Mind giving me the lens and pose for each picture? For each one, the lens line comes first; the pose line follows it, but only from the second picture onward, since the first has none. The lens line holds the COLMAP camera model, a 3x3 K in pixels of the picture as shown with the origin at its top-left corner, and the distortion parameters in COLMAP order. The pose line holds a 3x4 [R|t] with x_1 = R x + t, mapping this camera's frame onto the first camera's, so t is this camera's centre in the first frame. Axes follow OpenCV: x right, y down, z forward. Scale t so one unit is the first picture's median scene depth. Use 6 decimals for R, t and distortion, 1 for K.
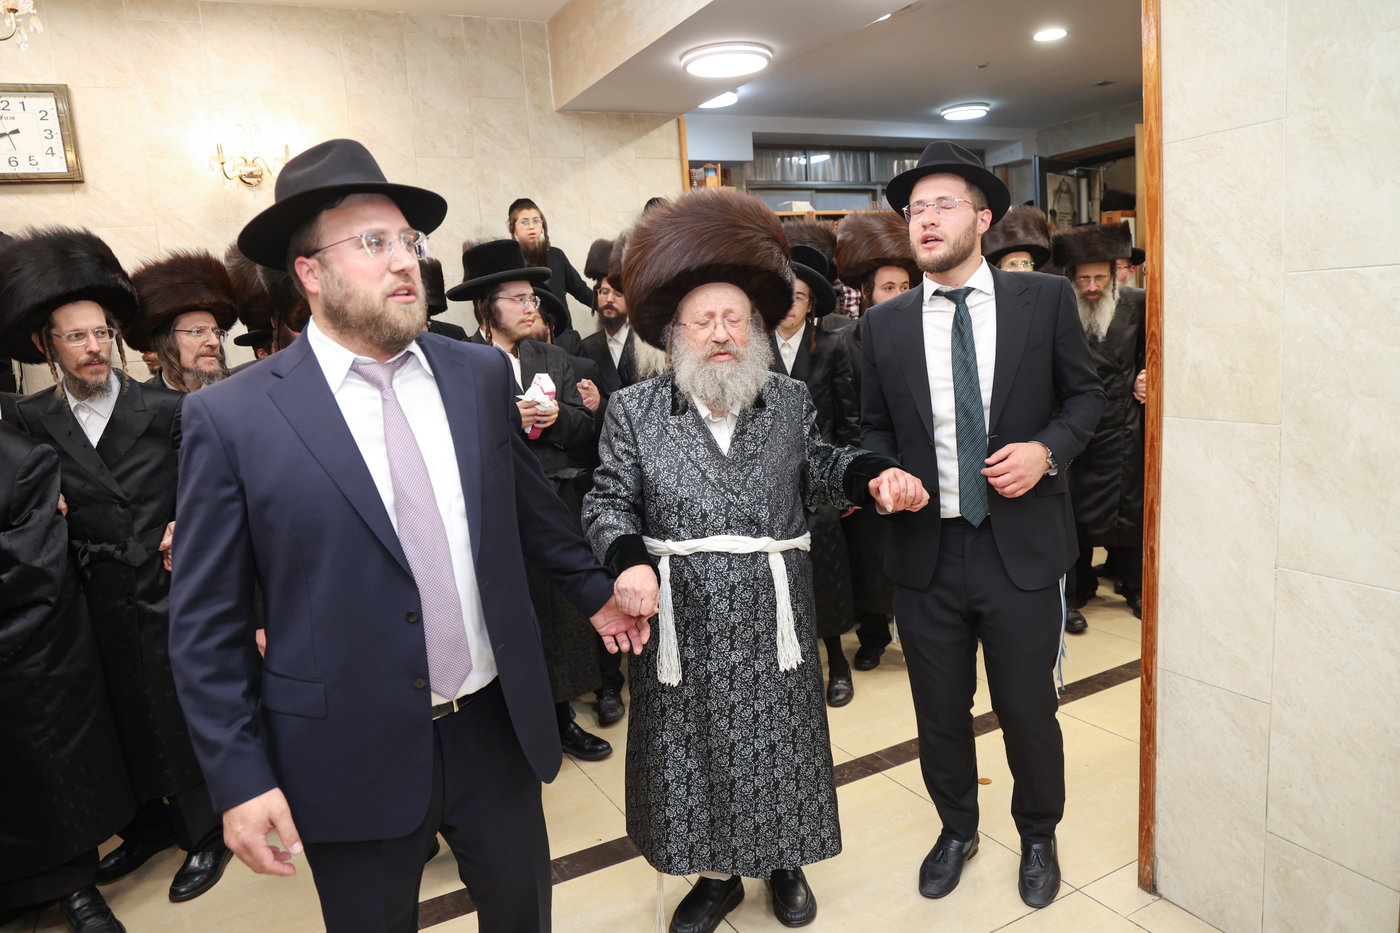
lens RADIAL K [[959.2, 0, 700.0], [0, 959.2, 466.5], [0, 0, 1]] dist [-0.086168, 0.052500]
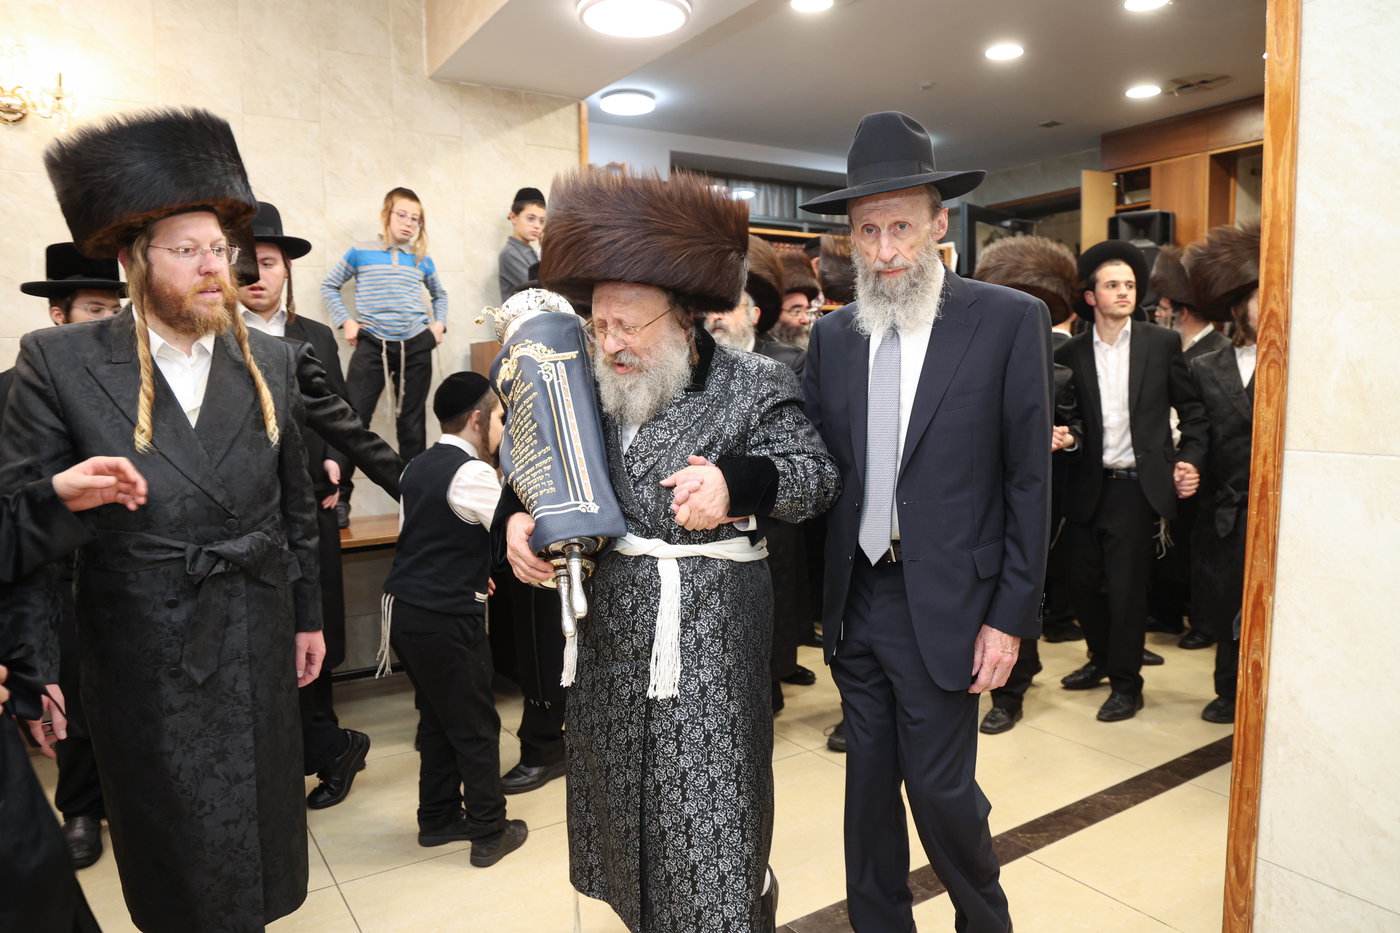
lens RADIAL K [[959.2, 0, 700.0], [0, 959.2, 466.5], [0, 0, 1]] dist [-0.086168, 0.052500]
pose [[0.994848, 0.046644, 0.090006, 0.025477], [-0.040920, 0.997083, -0.064433, 0.005565], [-0.092749, 0.060418, 0.993855, 0.187582]]
